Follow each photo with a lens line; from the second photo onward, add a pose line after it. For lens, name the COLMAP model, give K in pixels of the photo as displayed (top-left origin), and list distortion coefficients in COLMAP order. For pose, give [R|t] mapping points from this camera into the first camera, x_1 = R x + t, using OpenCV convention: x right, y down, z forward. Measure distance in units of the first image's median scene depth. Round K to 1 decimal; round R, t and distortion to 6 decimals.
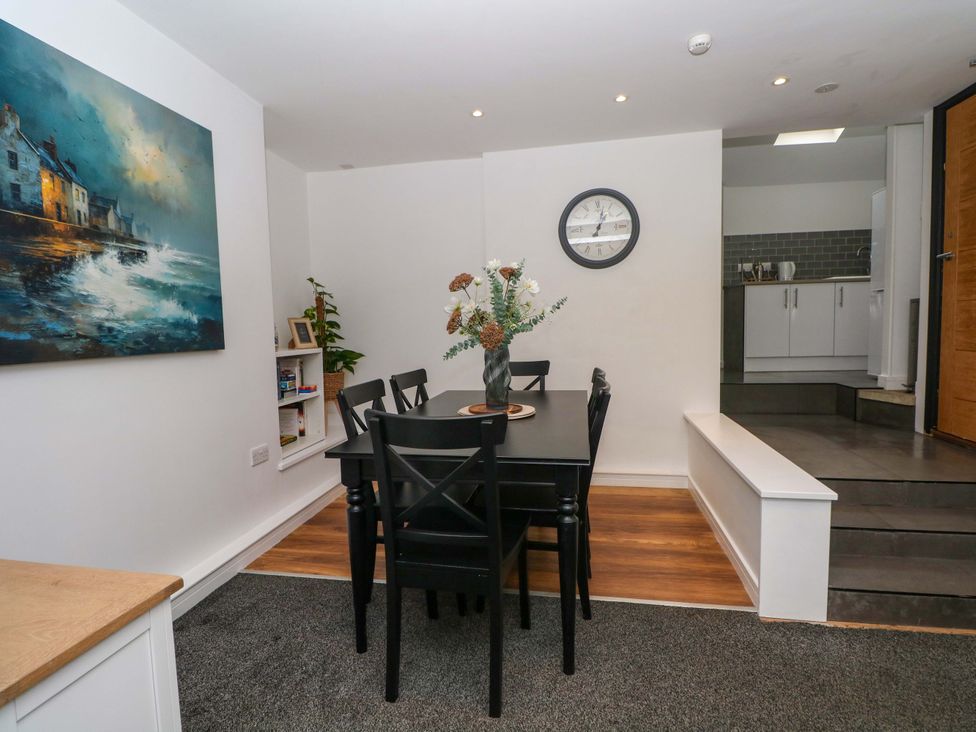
lens RADIAL K [[507.6, 0, 486.8], [0, 507.6, 362.6], [0, 0, 1]] dist [-0.006793, -0.008433]
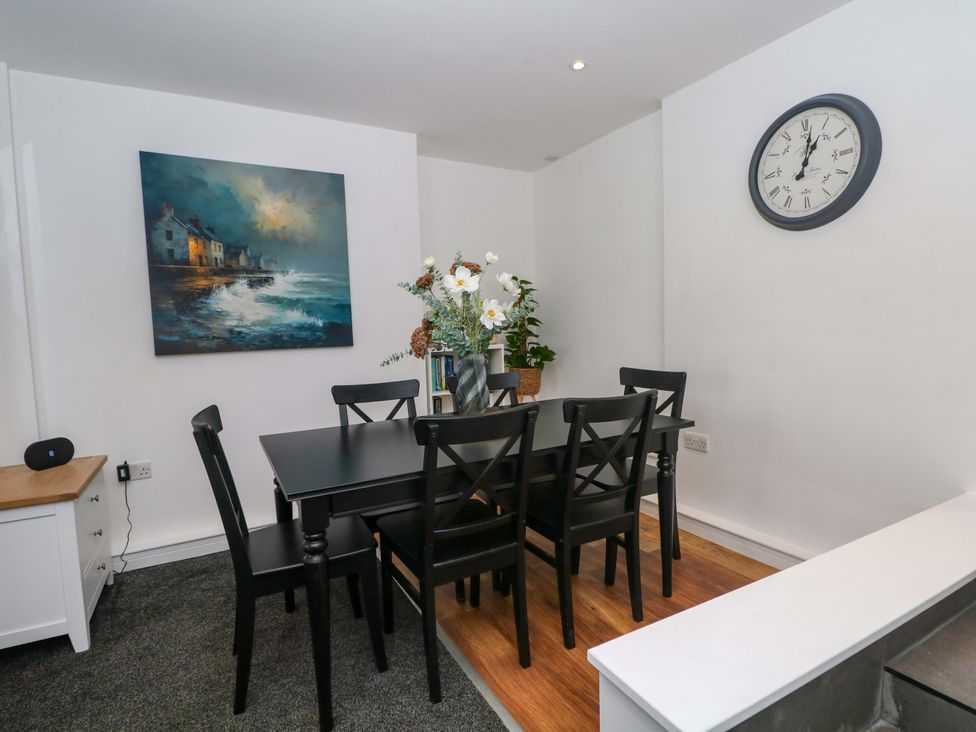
lens RADIAL K [[507.6, 0, 490.3], [0, 507.6, 364.0], [0, 0, 1]] dist [-0.006793, -0.008433]
pose [[0.635995, 0.059806, -0.769372, 0.564112], [-0.037203, 0.998209, 0.046841, -0.044284], [0.770796, -0.001168, 0.637081, 0.379459]]
